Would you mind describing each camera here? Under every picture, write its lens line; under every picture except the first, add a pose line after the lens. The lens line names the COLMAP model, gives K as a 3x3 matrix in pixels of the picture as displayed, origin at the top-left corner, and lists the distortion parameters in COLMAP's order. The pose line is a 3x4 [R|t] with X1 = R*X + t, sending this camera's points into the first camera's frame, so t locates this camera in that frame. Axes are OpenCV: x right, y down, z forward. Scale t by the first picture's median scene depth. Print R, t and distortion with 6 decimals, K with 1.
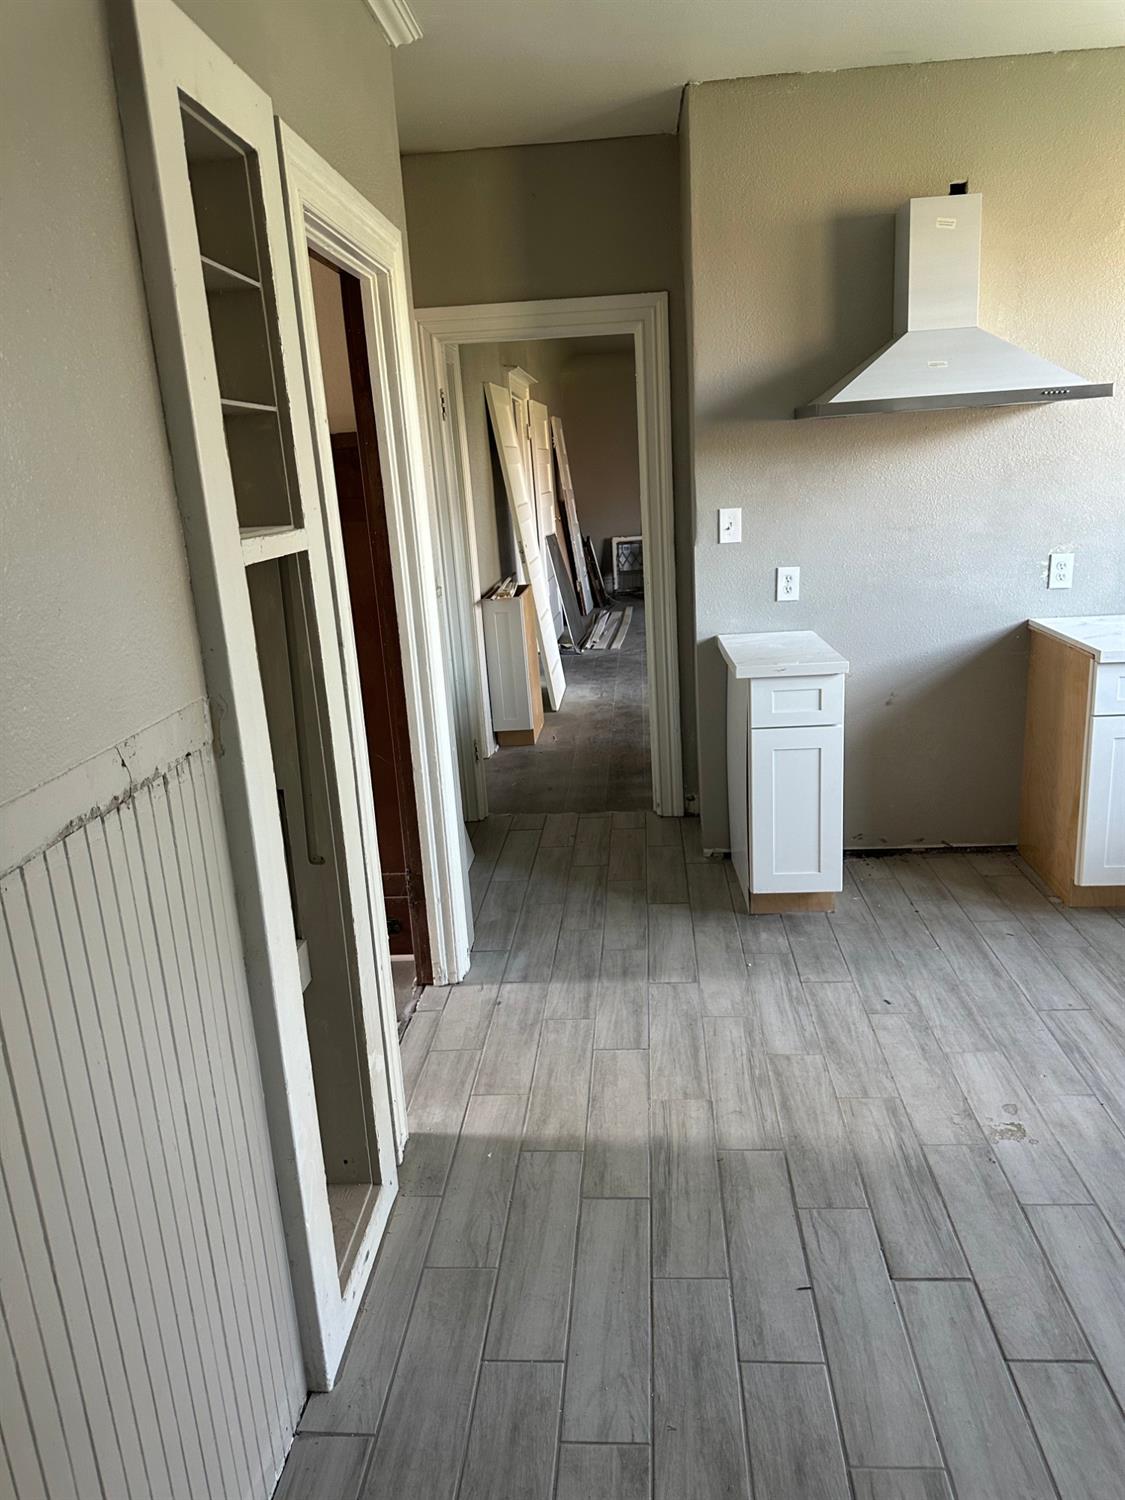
lens RADIAL K [[1043.7, 0, 562.5], [0, 1043.7, 750.0], [0, 0, 1]] dist [0.002992, -0.000828]
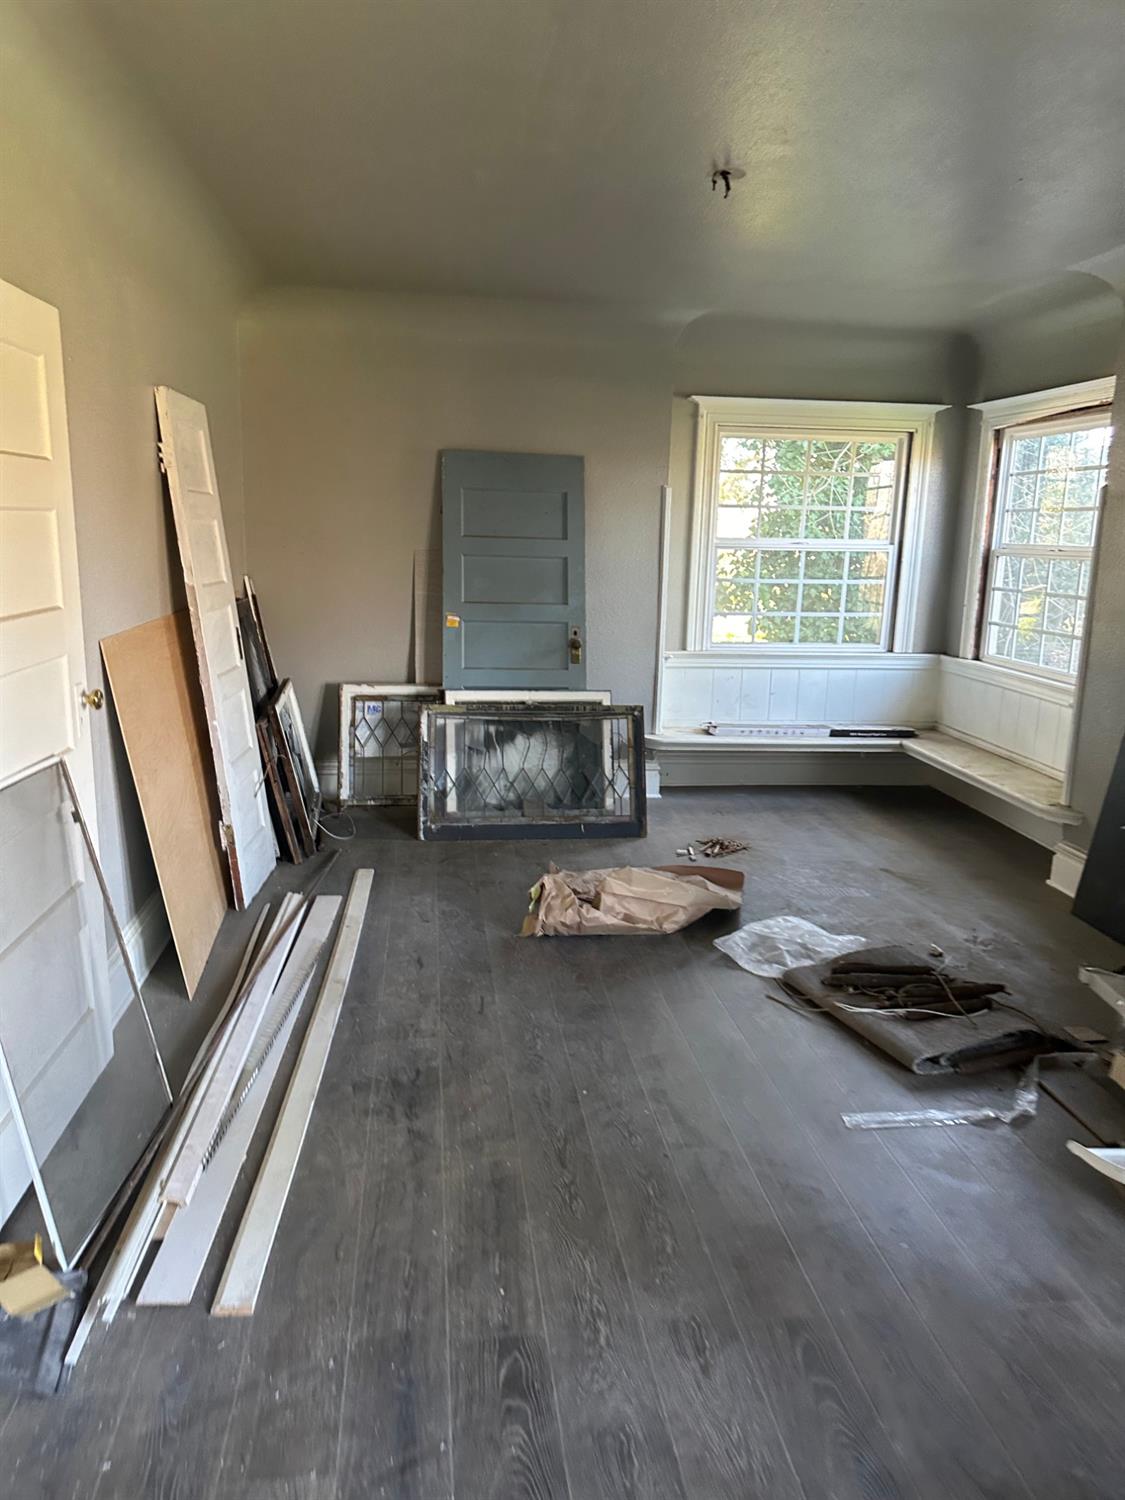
lens RADIAL K [[1043.7, 0, 562.5], [0, 1043.7, 750.0], [0, 0, 1]] dist [0.002992, -0.000828]
pose [[0.977771, 0.043783, 0.205055, 0.049591], [-0.031248, 0.997462, -0.063979, -0.147981], [-0.207336, 0.056149, 0.976657, 0.527719]]
